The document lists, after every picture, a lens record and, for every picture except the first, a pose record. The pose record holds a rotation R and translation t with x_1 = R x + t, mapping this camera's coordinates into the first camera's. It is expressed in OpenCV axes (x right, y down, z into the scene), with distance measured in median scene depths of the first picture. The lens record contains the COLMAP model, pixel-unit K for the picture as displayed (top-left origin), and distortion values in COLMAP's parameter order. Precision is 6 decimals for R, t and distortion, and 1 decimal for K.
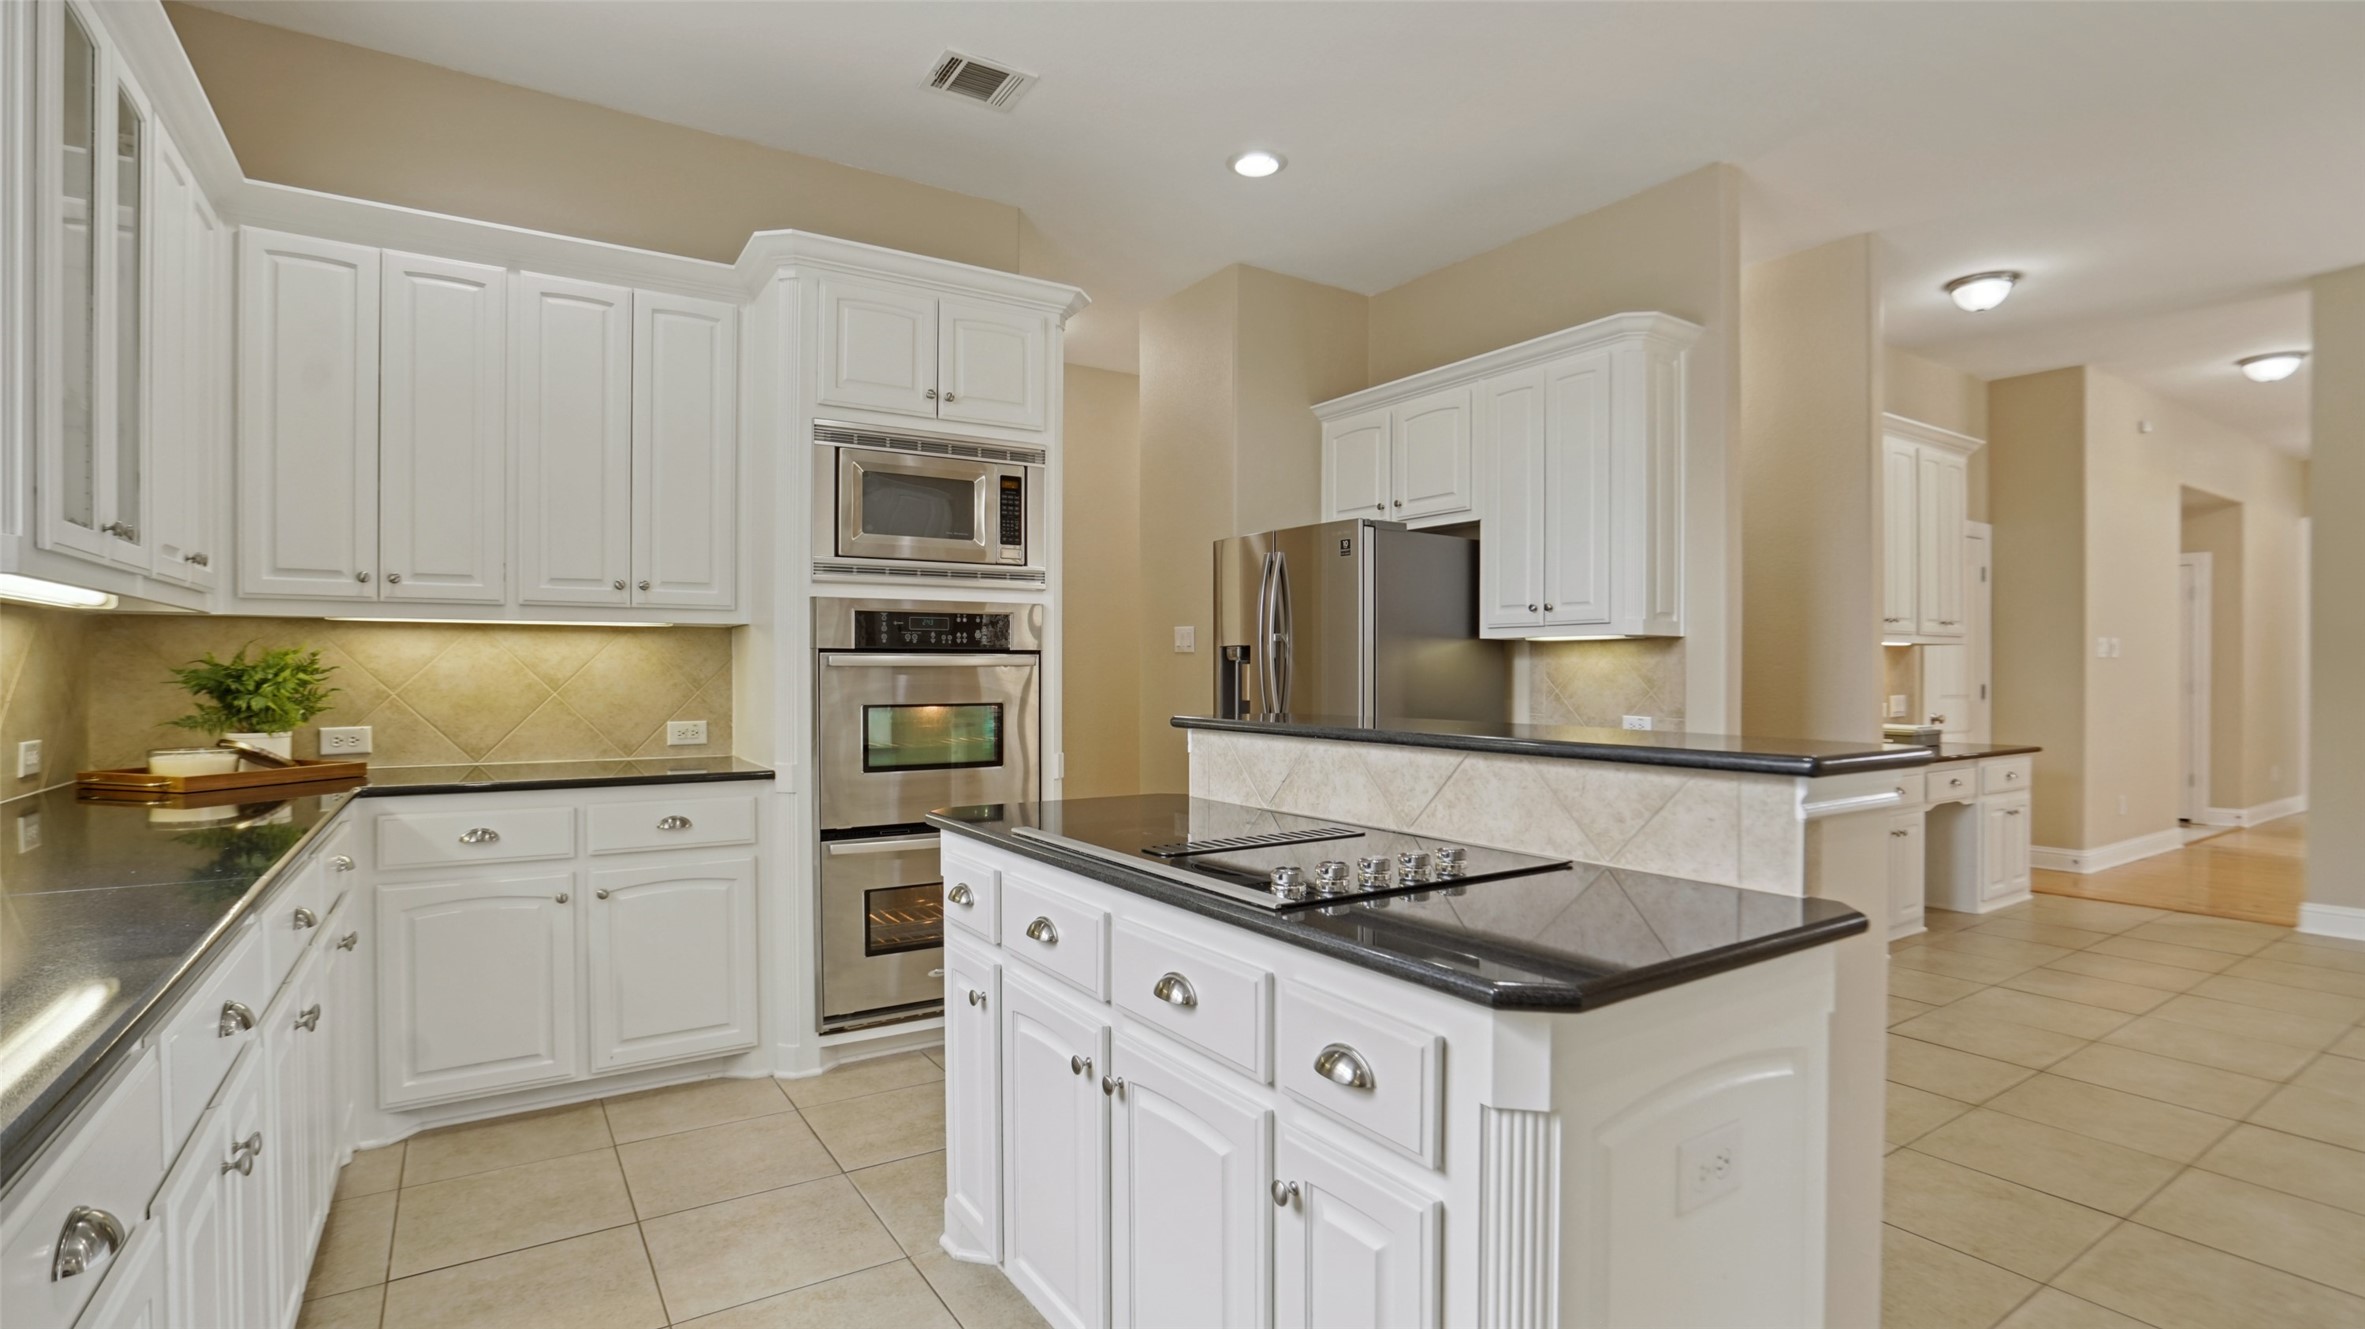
lens RADIAL K [[1106.7, 0, 1192.5], [0, 1106.7, 679.1], [0, 0, 1]] dist [-0.054032, 0.018043]
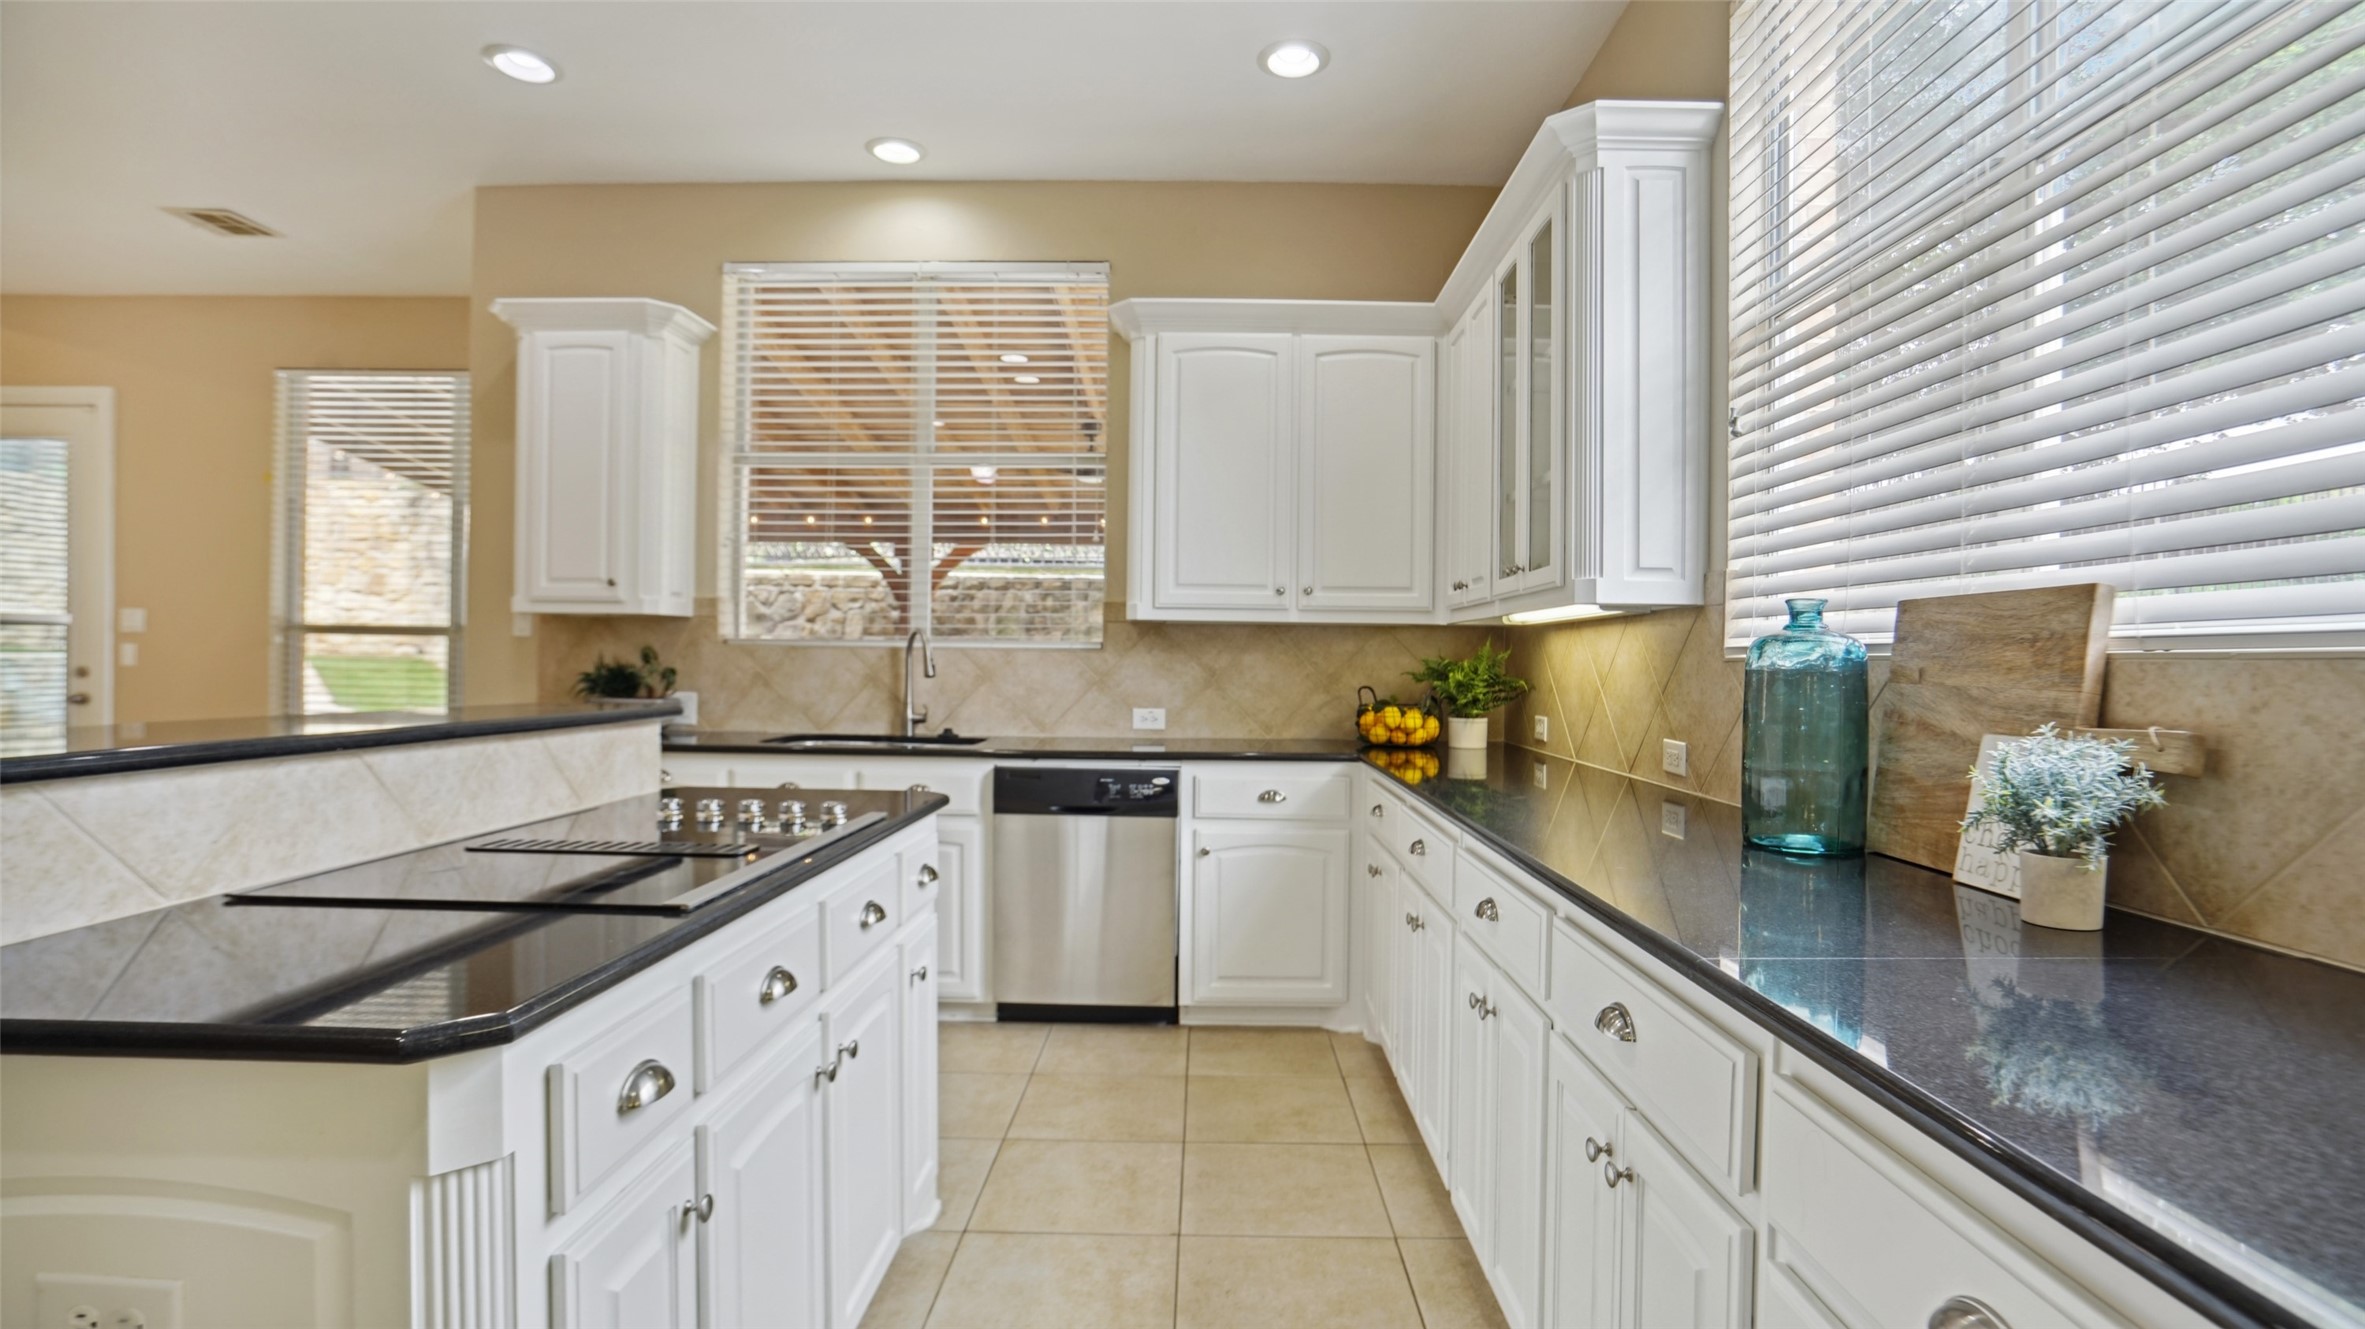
lens RADIAL K [[1106.7, 0, 1203.6], [0, 1106.7, 666.6], [0, 0, 1]] dist [-0.054032, 0.018043]
pose [[-0.827720, -0.012659, 0.560998, -0.524627], [-0.009208, 0.999917, 0.008978, -0.006460], [-0.561065, 0.002266, -0.827768, 0.941840]]
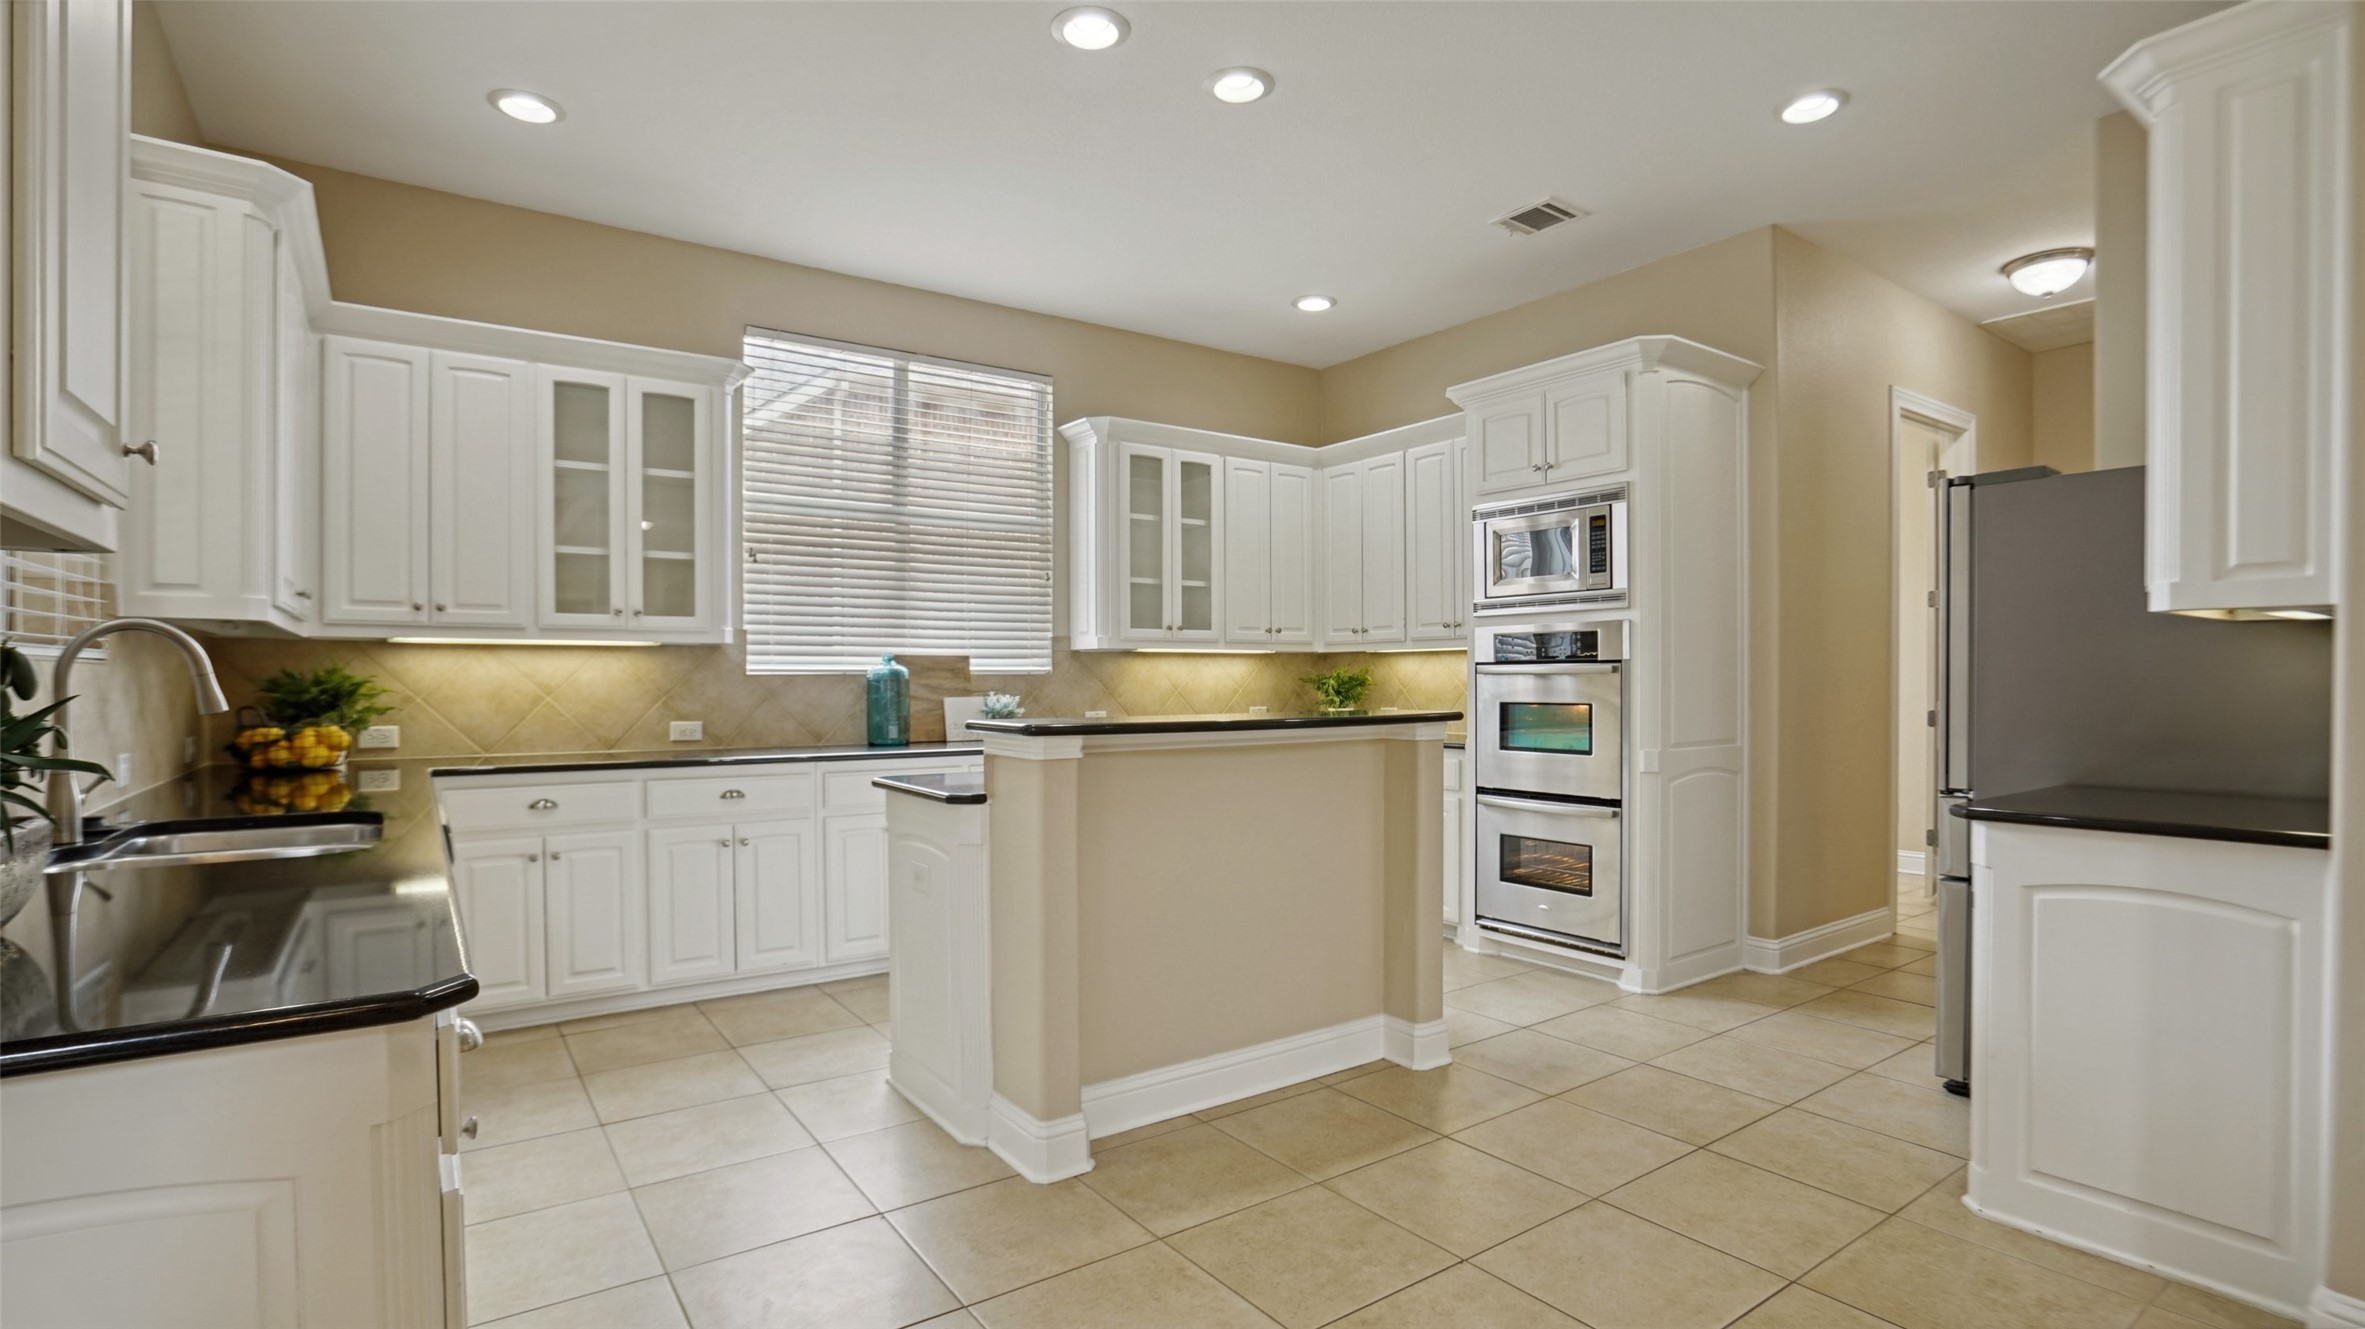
lens RADIAL K [[1106.7, 0, 1182.7], [0, 1106.7, 697.1], [0, 0, 1]] dist [-0.054032, 0.018043]
pose [[0.032604, 0.015427, -0.999349, 1.263327], [-0.004267, 0.999874, 0.015295, -0.002895], [0.999459, 0.003765, 0.032666, 0.631033]]
